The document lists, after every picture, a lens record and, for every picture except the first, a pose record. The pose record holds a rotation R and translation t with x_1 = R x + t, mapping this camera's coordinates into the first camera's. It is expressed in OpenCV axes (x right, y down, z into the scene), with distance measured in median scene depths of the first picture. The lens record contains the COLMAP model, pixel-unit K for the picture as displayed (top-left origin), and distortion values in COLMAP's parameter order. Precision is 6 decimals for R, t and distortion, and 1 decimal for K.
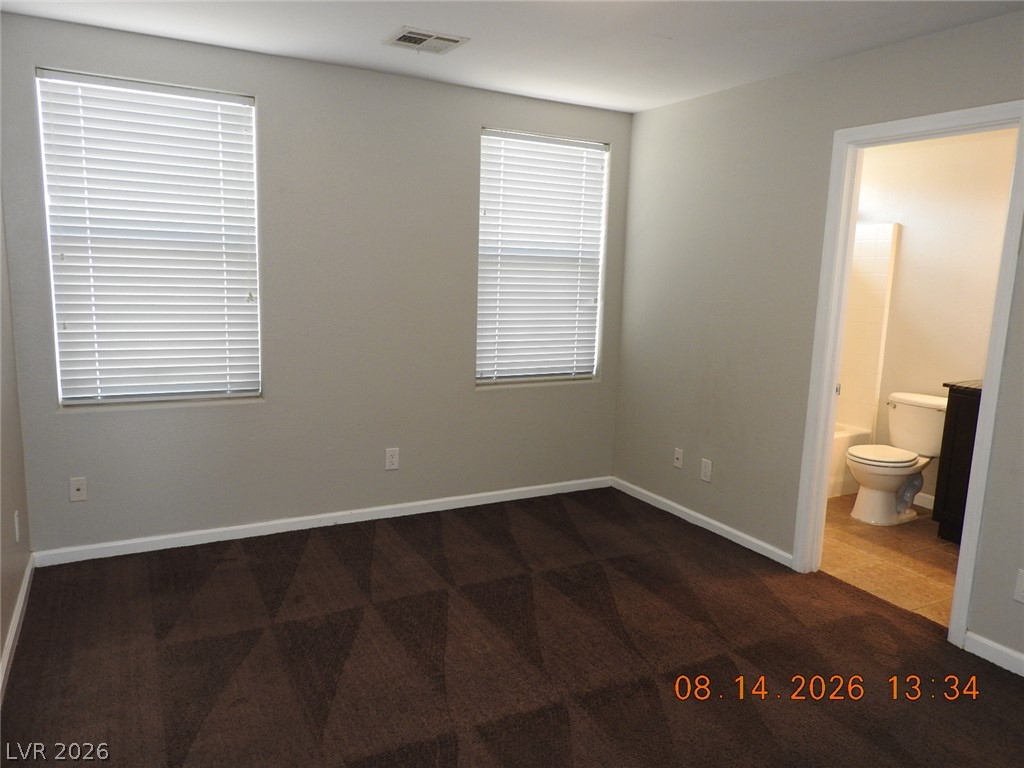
lens RADIAL K [[731.4, 0, 514.1], [0, 731.4, 383.9], [0, 0, 1]] dist [0.006854, -0.004890]
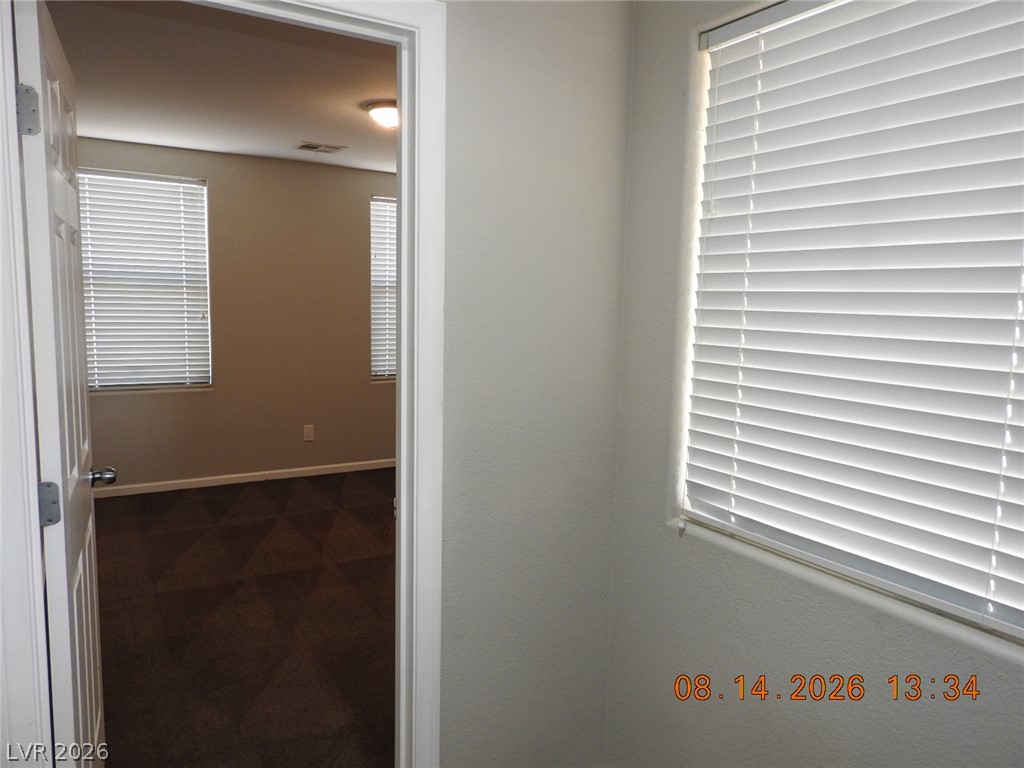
lens RADIAL K [[731.4, 0, 511.7], [0, 731.4, 384.3], [0, 0, 1]] dist [0.006854, -0.004890]
pose [[0.998931, -0.014901, 0.043755, 0.178192], [0.016591, 0.999120, -0.038519, 0.078513], [-0.043142, 0.039204, 0.998299, -0.452028]]
